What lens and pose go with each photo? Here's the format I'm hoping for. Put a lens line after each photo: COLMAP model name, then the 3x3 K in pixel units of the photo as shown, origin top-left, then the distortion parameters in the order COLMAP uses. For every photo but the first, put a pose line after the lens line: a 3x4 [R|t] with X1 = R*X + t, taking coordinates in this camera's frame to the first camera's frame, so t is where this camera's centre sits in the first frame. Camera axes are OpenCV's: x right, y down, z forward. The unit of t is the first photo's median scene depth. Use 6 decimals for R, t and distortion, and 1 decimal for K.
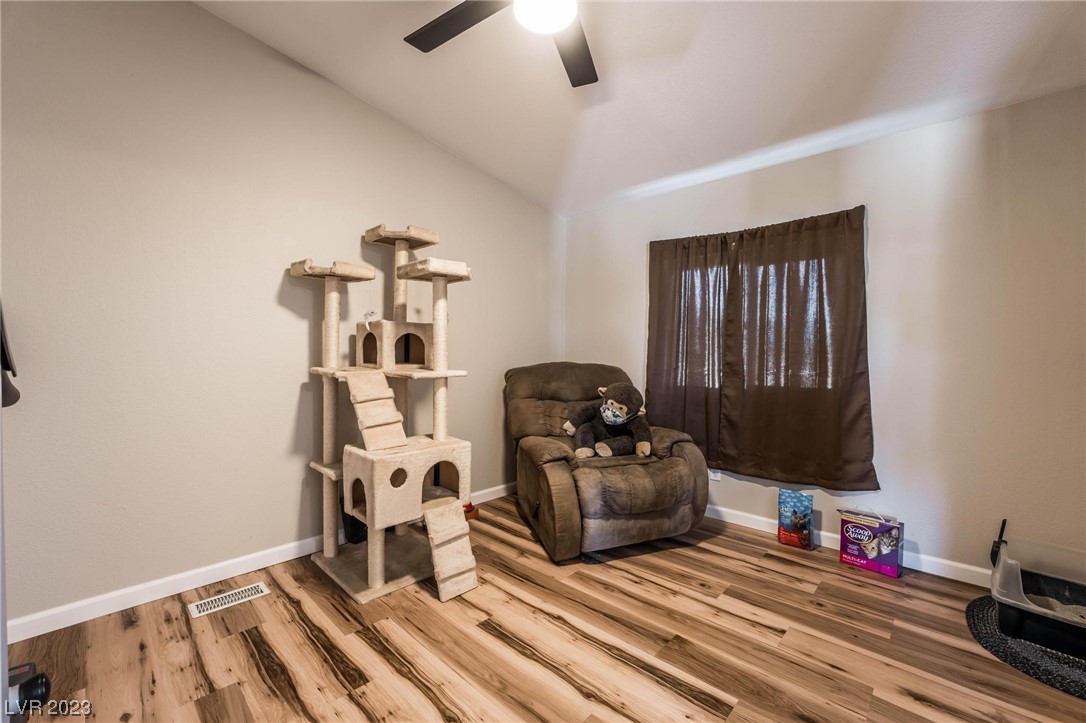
lens RADIAL K [[441.5, 0, 541.4], [0, 441.5, 360.7], [0, 0, 1]] dist [-0.002152, -0.000141]
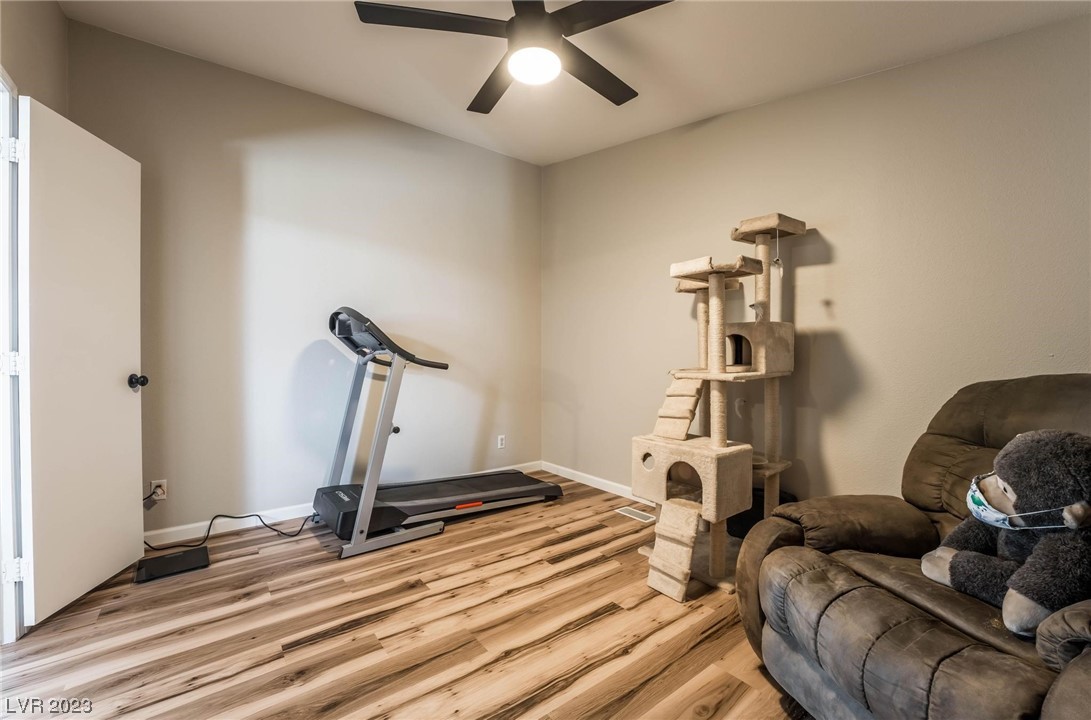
lens RADIAL K [[440.9, 0, 543.7], [0, 440.9, 362.5], [0, 0, 1]] dist [0.001244, 0.000077]
pose [[-0.149803, 0.002287, -0.988713, 0.984517], [-0.012236, 0.999916, 0.004167, 0.003894], [0.988640, 0.012722, -0.149763, 1.015435]]
